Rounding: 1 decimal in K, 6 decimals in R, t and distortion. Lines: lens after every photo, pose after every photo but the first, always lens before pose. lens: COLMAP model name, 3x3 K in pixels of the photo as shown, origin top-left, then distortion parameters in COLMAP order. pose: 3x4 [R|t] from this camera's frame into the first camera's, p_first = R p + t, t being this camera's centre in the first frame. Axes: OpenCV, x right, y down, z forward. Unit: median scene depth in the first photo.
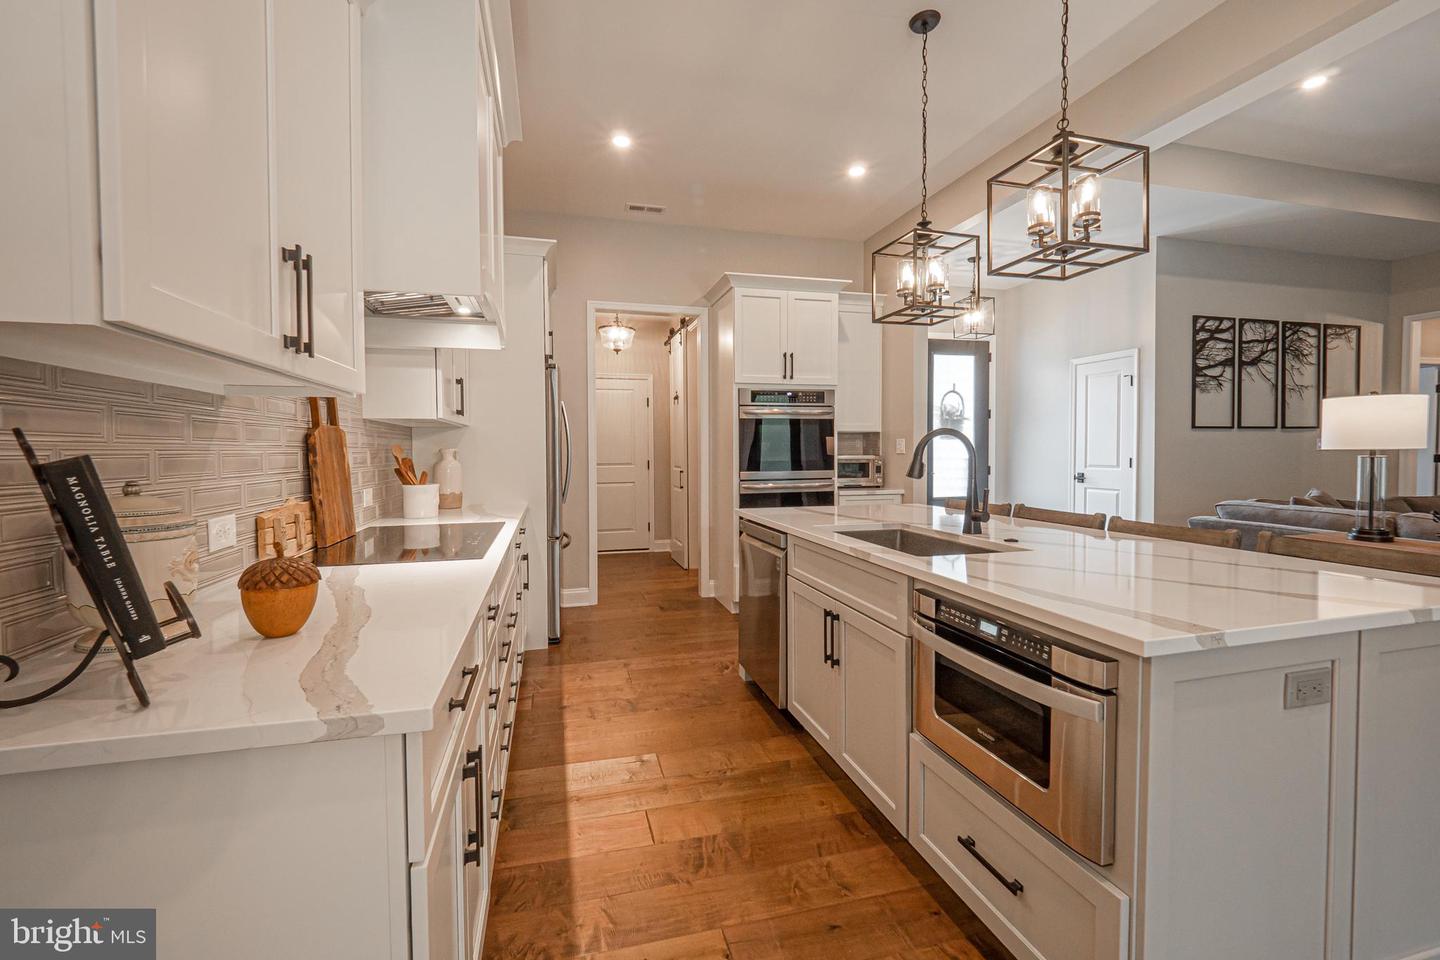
lens RADIAL K [[600.8, 0, 714.0], [0, 600.8, 468.6], [0, 0, 1]] dist [0.000723, -0.006514]
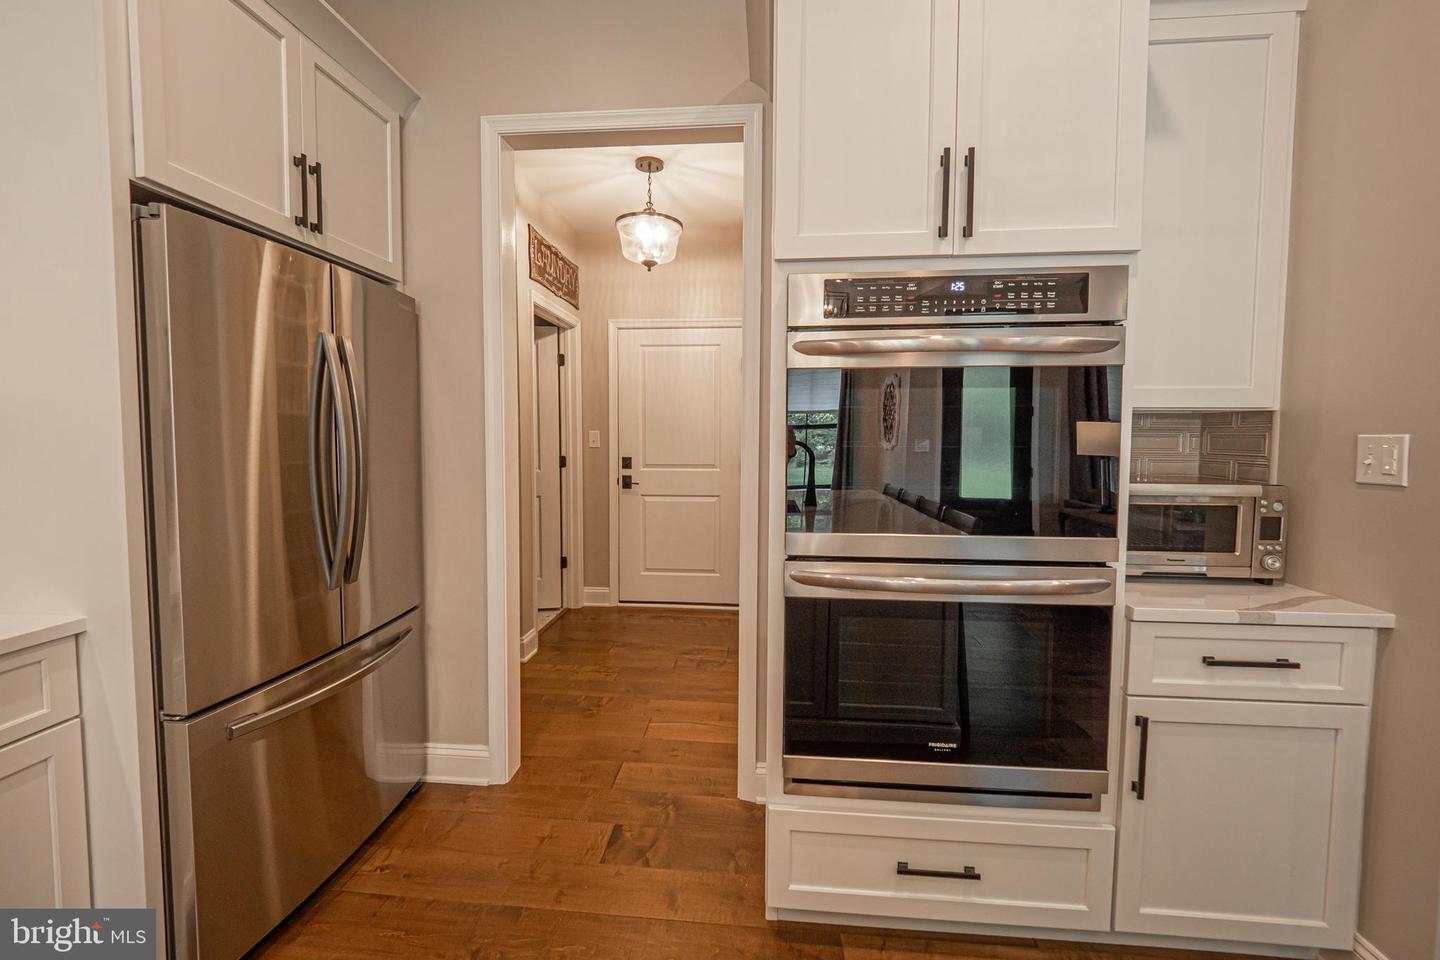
lens RADIAL K [[600.8, 0, 714.0], [0, 600.8, 468.6], [0, 0, 1]] dist [0.000723, -0.006514]
pose [[0.940025, 0.027918, -0.339961, 0.110768], [-0.018026, 0.999318, 0.032220, -0.037001], [0.340629, -0.024160, 0.939887, 0.639437]]
